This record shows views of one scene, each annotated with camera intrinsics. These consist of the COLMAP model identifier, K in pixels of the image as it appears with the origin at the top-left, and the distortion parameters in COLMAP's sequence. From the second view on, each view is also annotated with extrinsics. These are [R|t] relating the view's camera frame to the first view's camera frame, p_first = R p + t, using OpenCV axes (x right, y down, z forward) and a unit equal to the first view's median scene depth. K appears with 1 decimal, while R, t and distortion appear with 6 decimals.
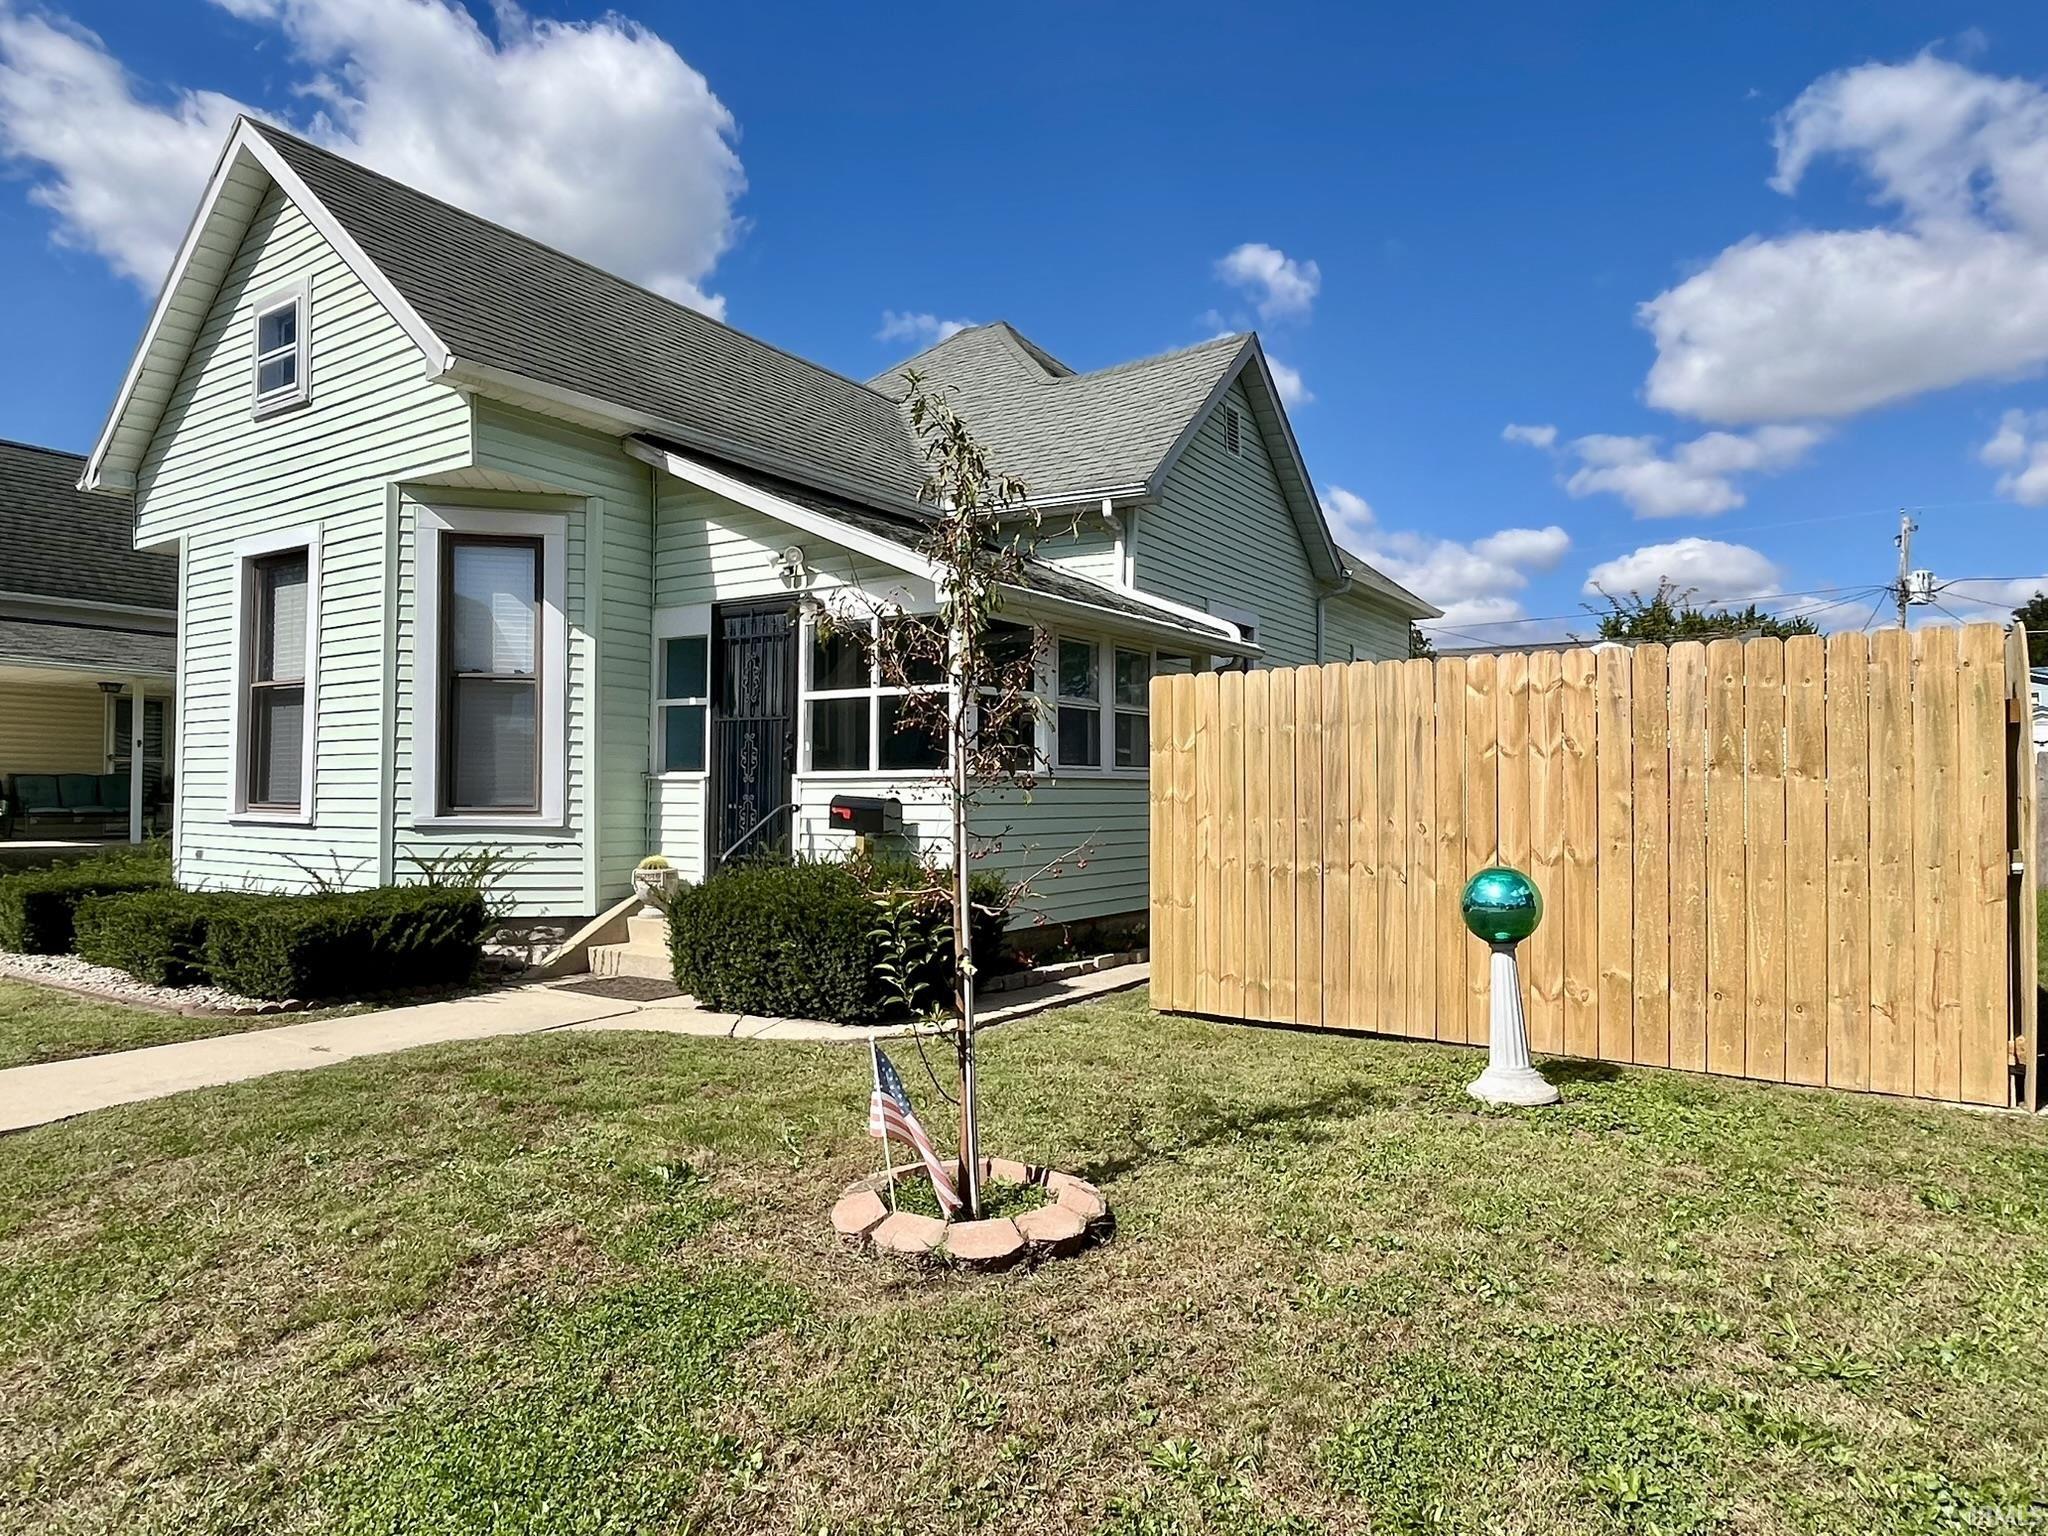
lens RADIAL K [[1197.6, 0, 1022.5], [0, 1197.6, 770.8], [0, 0, 1]] dist [-0.000928, -0.000669]
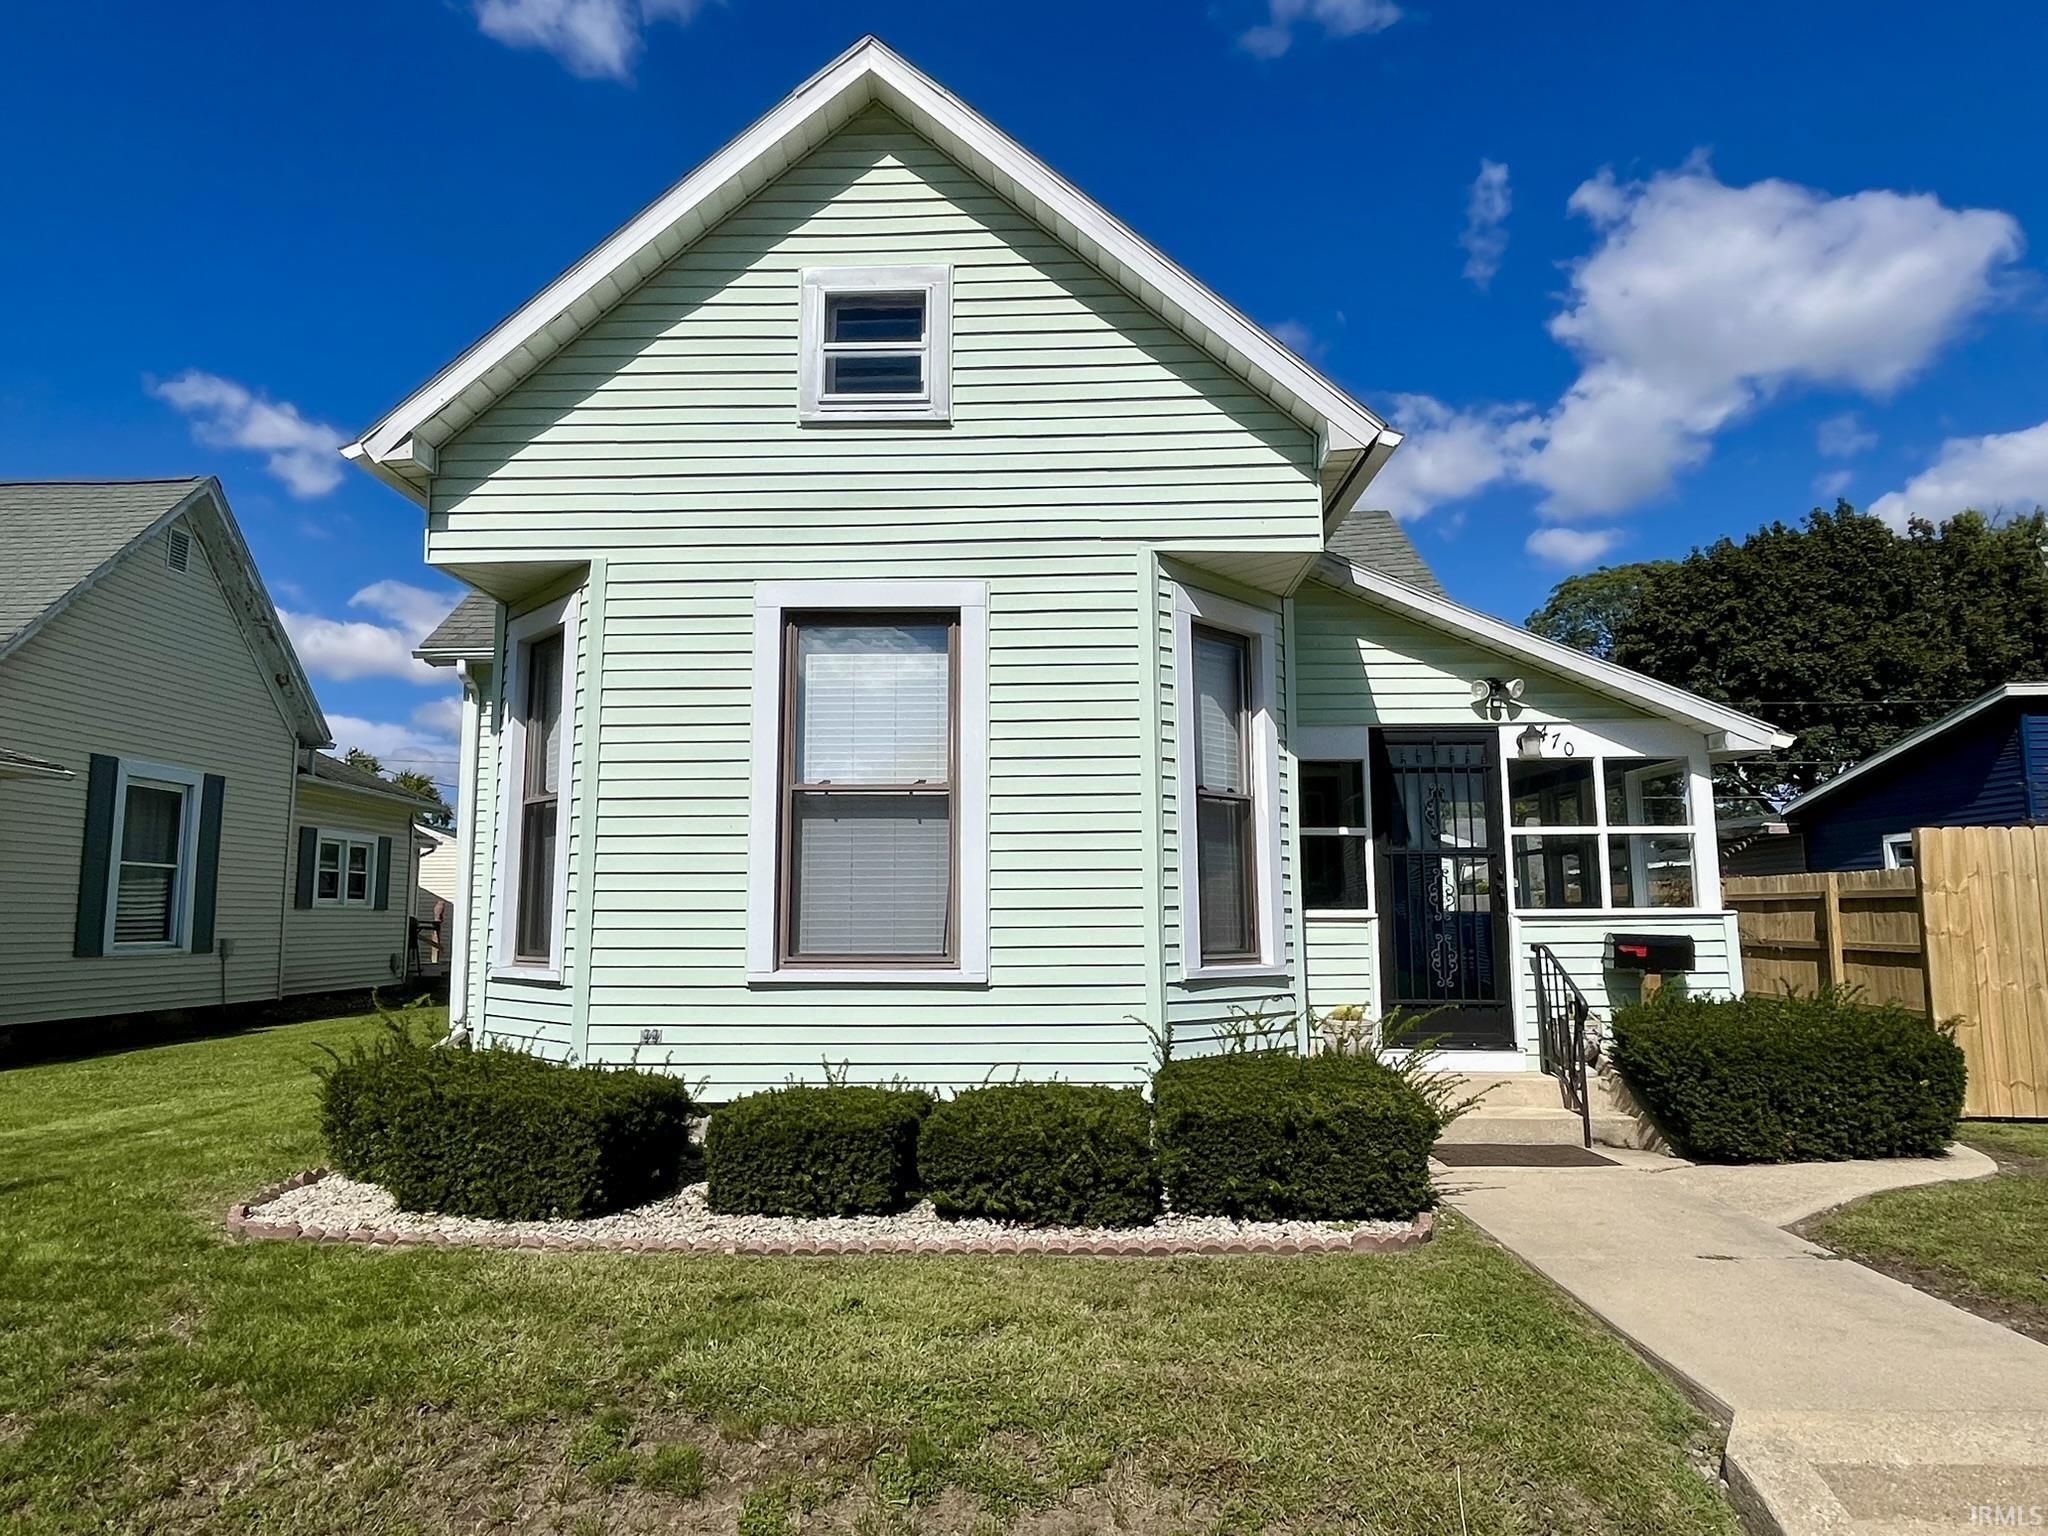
lens RADIAL K [[1194.5, 0, 1013.2], [0, 1194.5, 776.6], [0, 0, 1]] dist [-0.001427, -0.000981]
pose [[0.851714, 0.054600, 0.521154, -0.999912], [-0.001478, 0.994803, -0.101807, -0.006882], [-0.524004, 0.085940, 0.847369, 0.373954]]
